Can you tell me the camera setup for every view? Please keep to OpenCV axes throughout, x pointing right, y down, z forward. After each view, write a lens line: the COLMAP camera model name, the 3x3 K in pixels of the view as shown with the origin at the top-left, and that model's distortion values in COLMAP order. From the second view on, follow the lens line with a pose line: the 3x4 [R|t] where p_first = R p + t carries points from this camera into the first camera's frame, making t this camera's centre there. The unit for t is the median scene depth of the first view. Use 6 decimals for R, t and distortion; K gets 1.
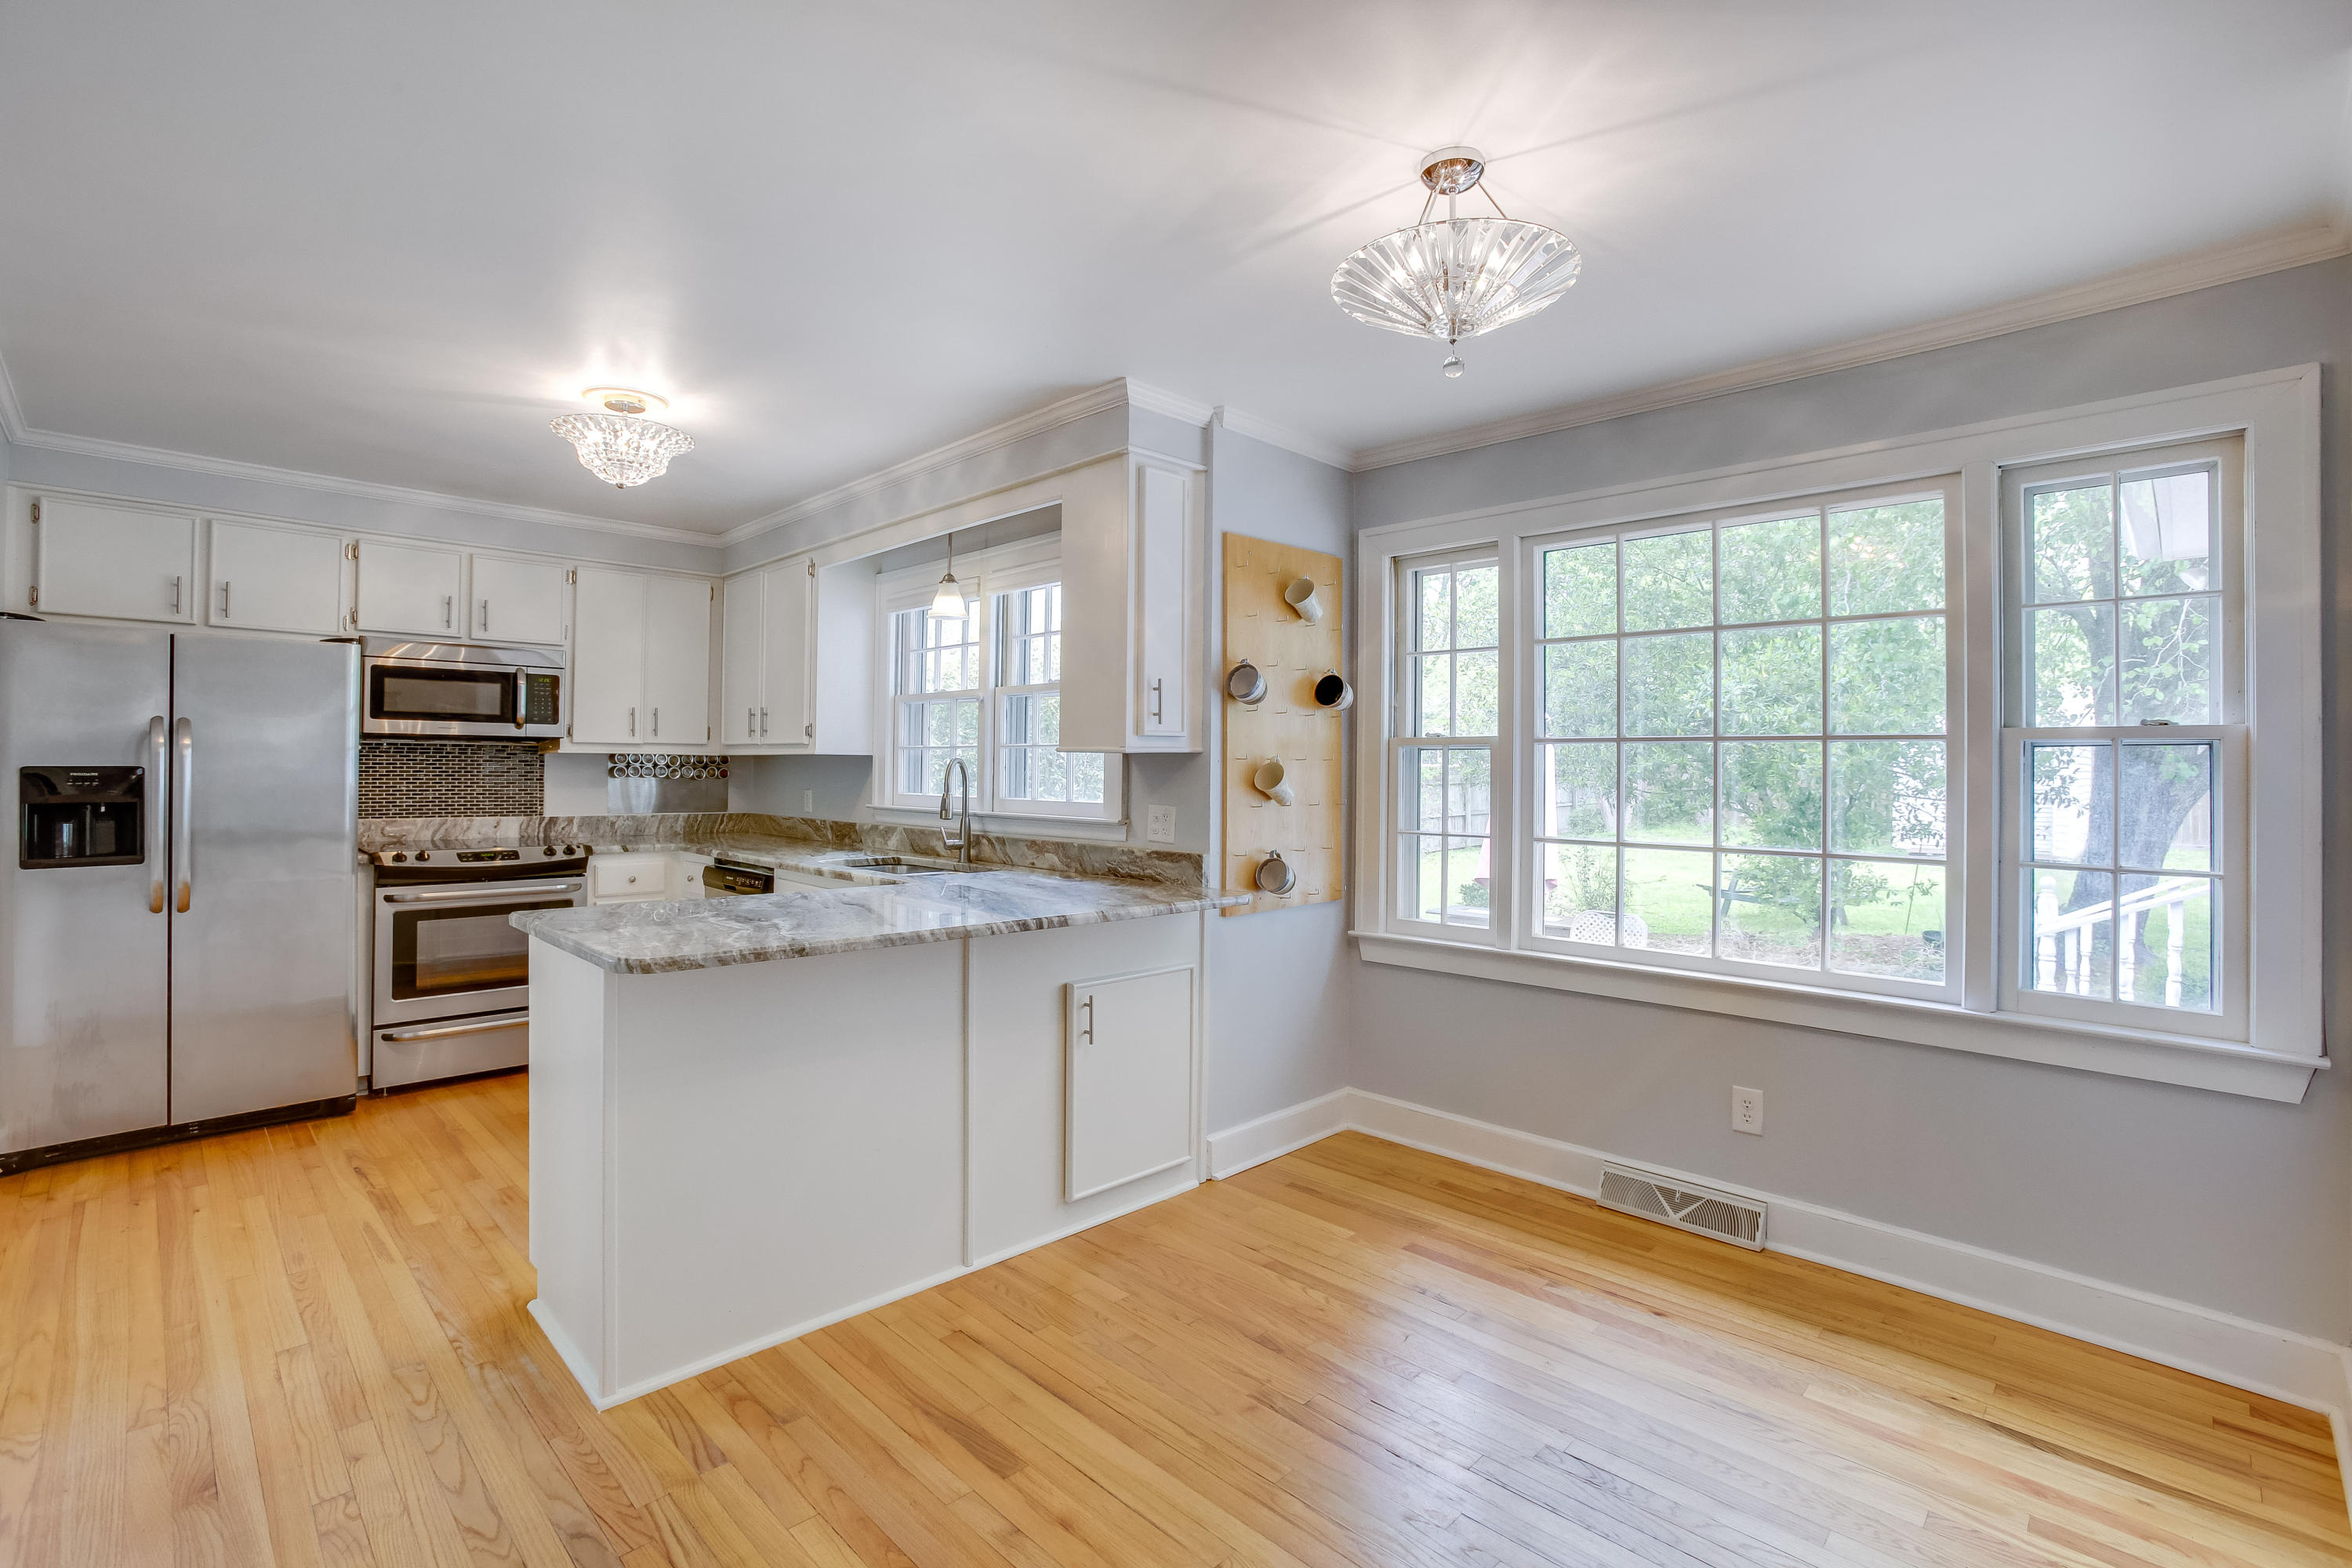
lens RADIAL K [[1077.2, 0, 1170.4], [0, 1077.2, 756.6], [0, 0, 1]] dist [-0.065154, 0.028373]
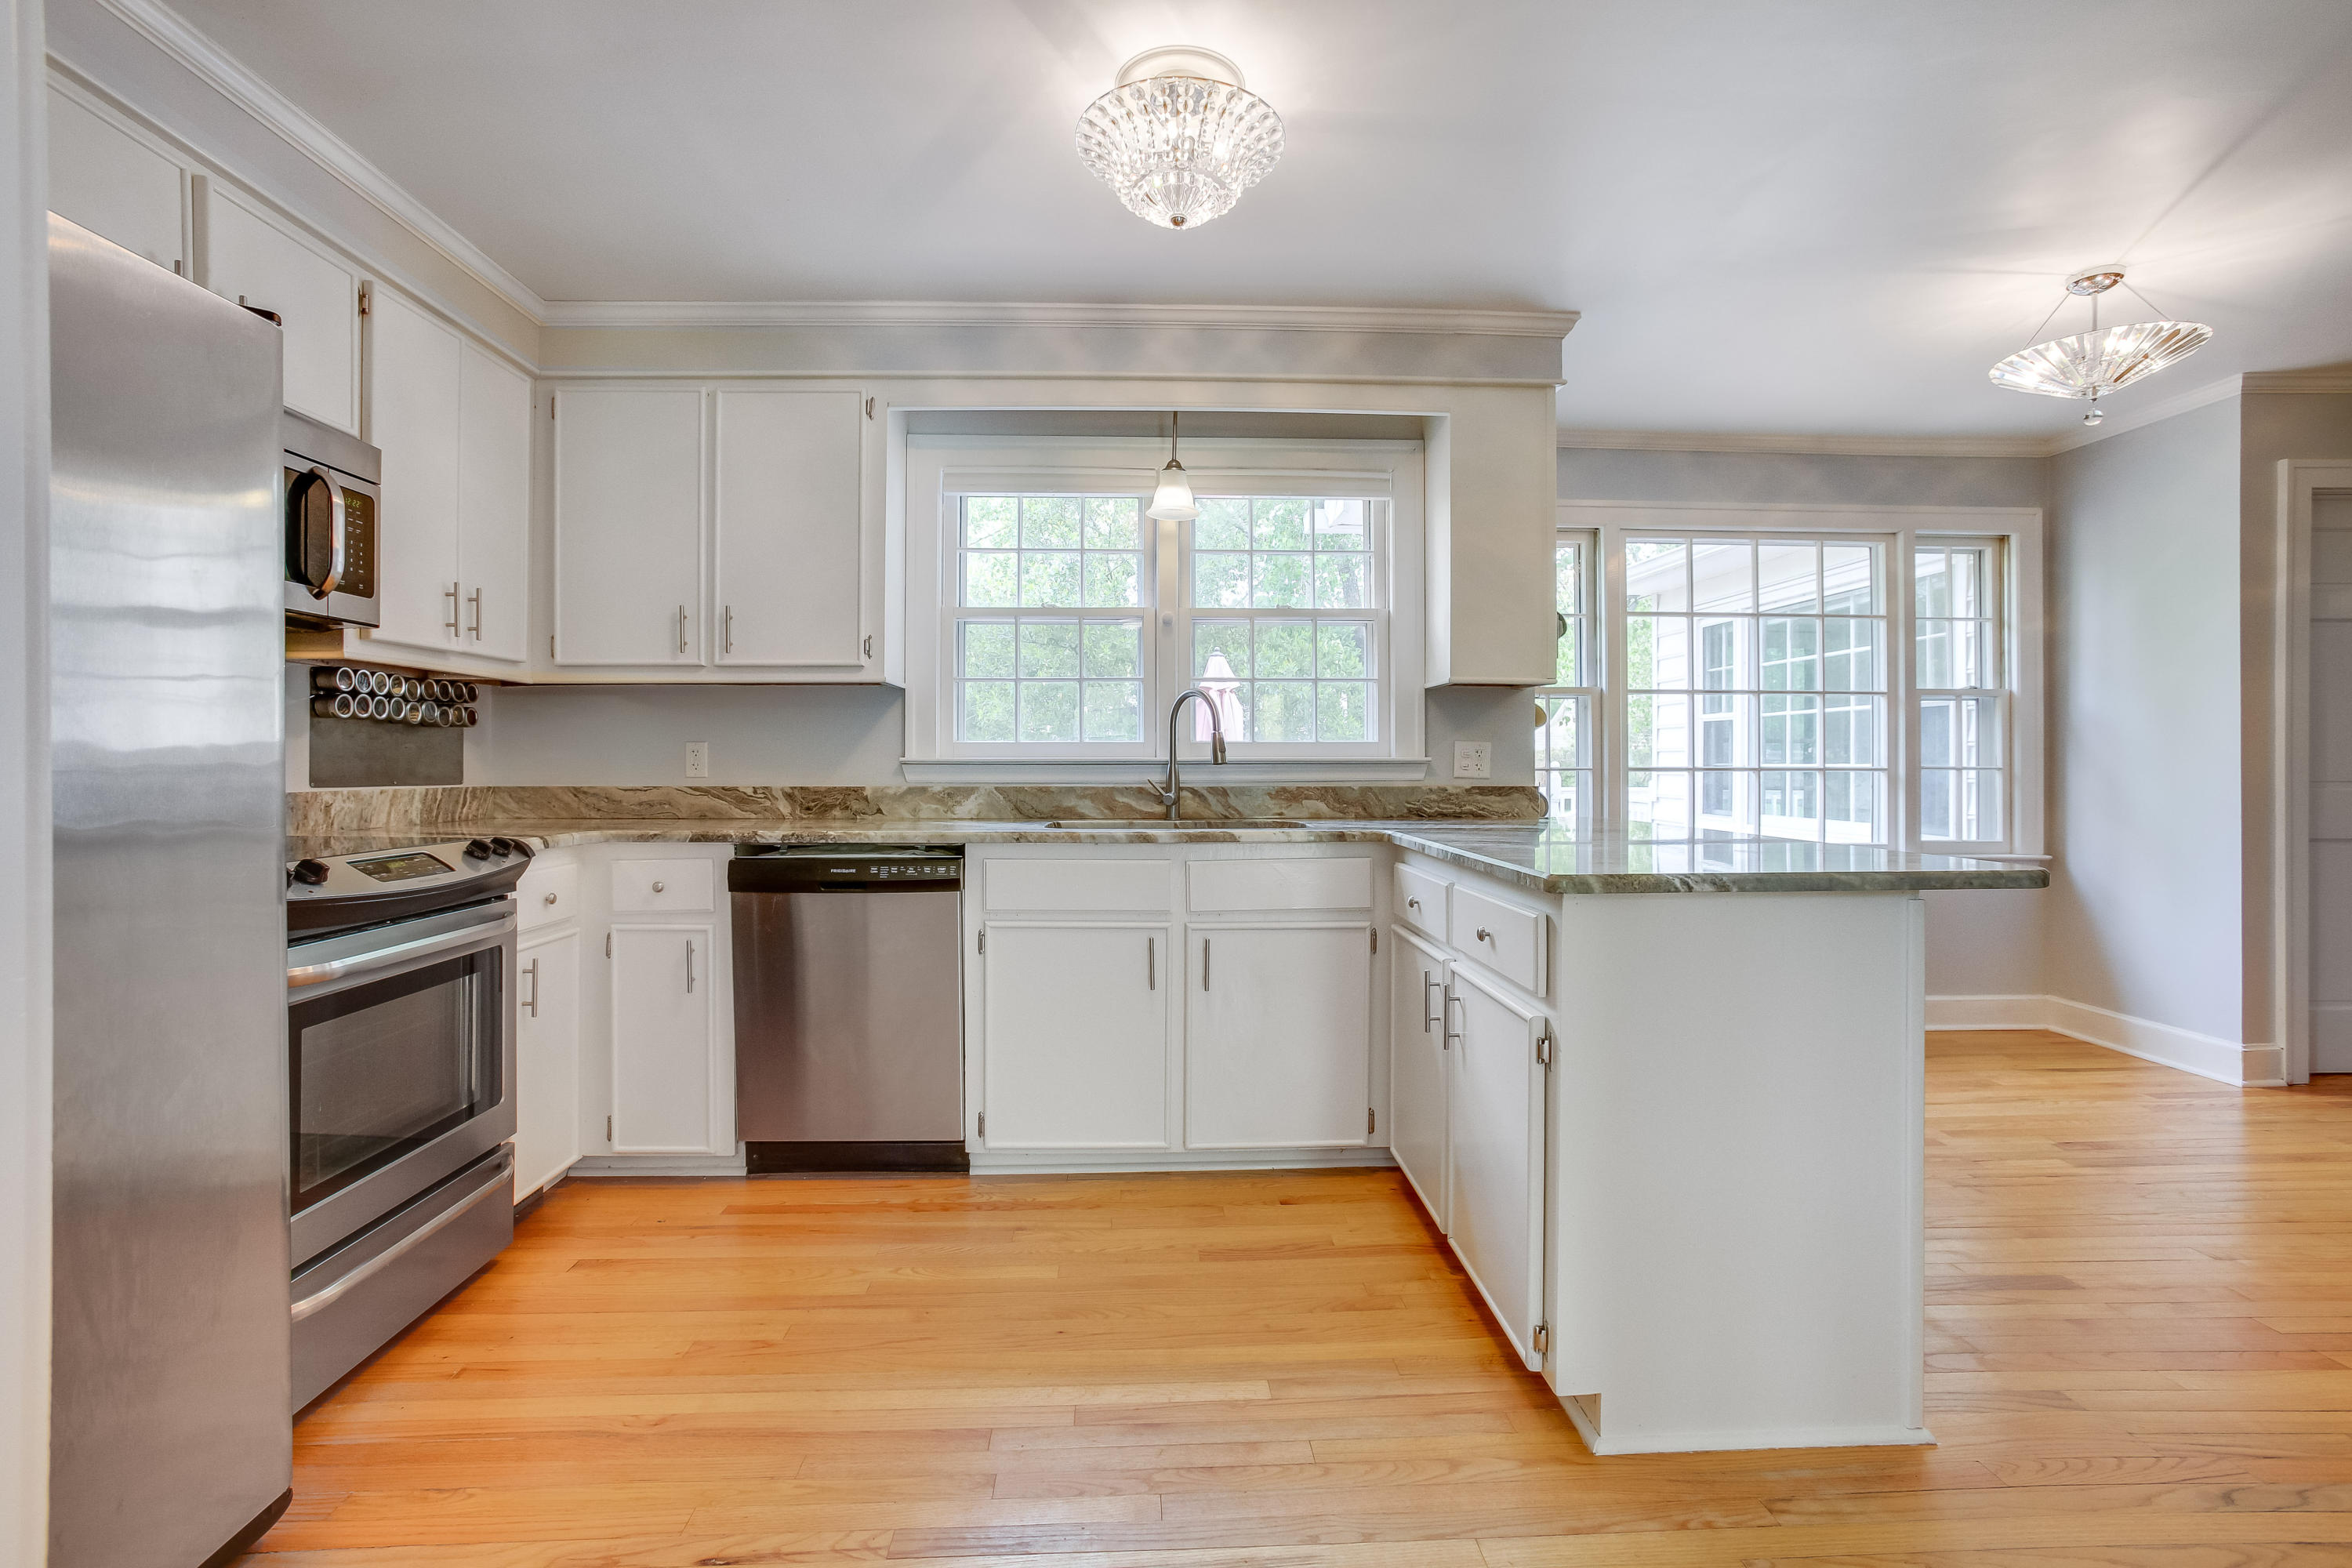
lens RADIAL K [[1077.2, 0, 1170.4], [0, 1077.2, 756.6], [0, 0, 1]] dist [-0.065154, 0.028373]
pose [[0.674832, -0.004261, 0.737959, -0.792440], [-0.000035, 0.999983, 0.005805, 0.045899], [-0.737971, -0.003943, 0.674821, 0.460211]]
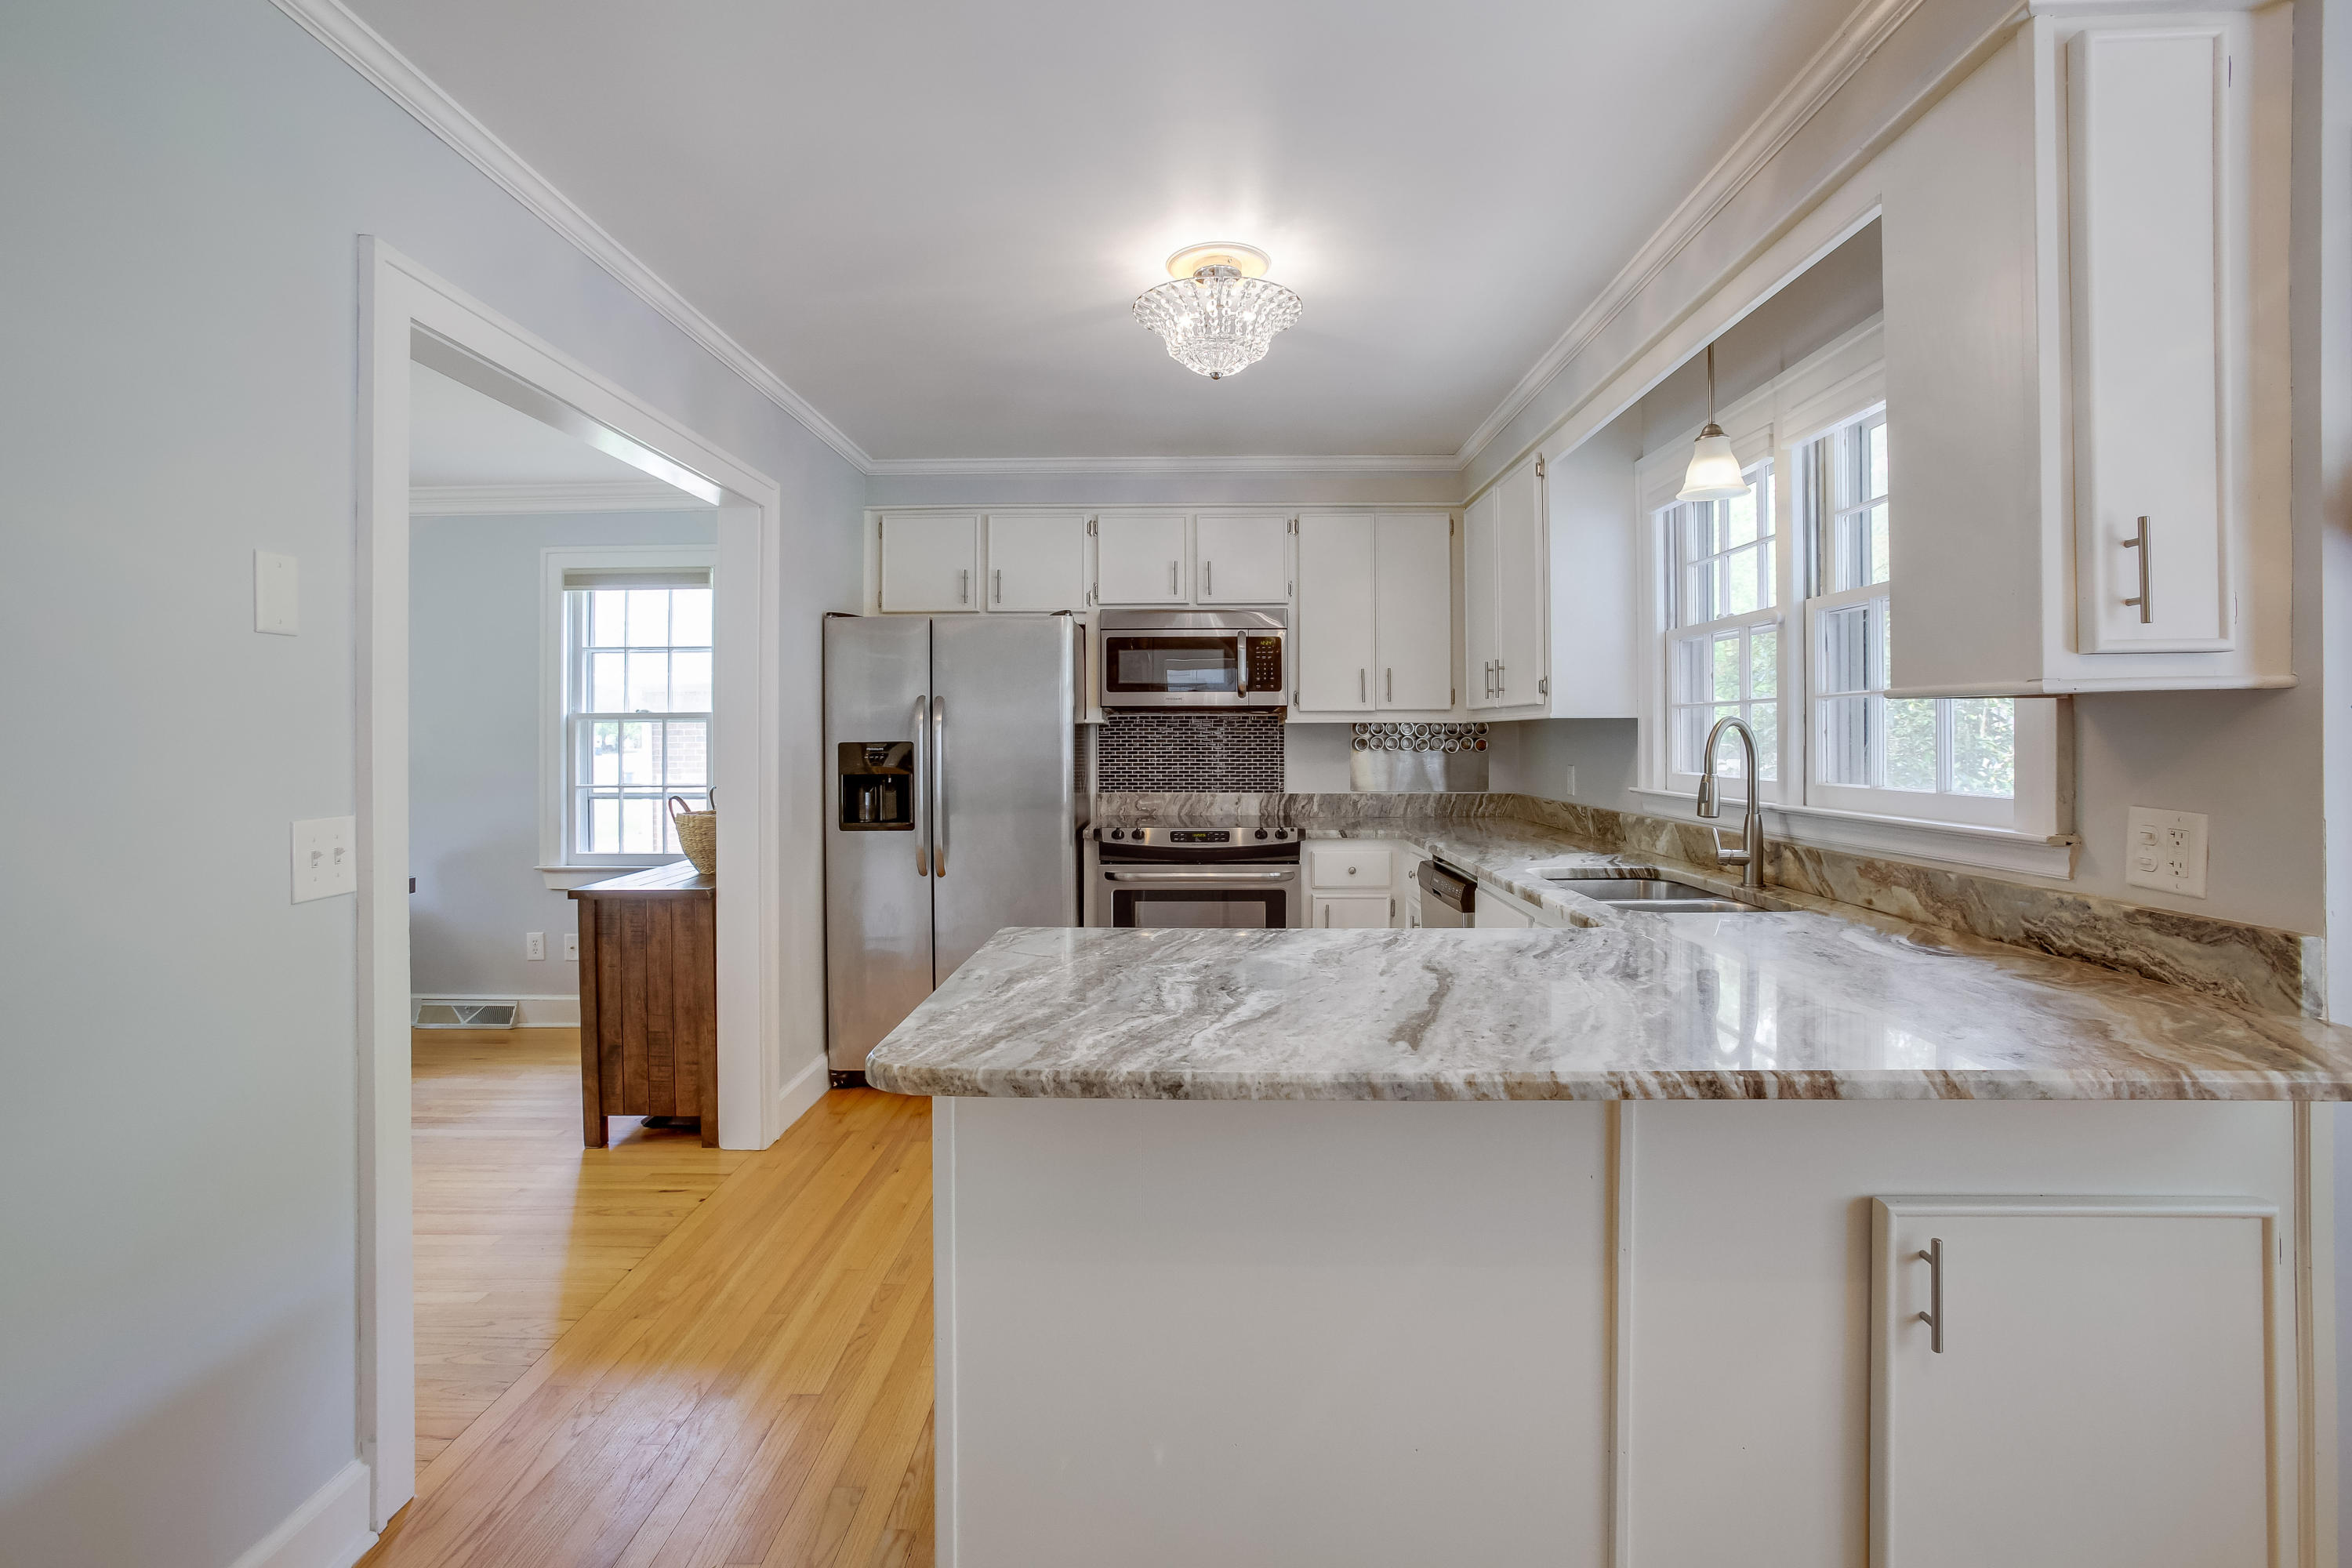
lens RADIAL K [[1077.0, 0, 1173.1], [0, 1077.0, 729.2], [0, 0, 1]] dist [-0.059943, 0.029159]
pose [[0.695780, -0.015974, -0.718077, 0.014827], [0.016299, 0.999846, -0.006450, 0.006629], [0.718070, -0.007216, 0.695934, 0.341756]]
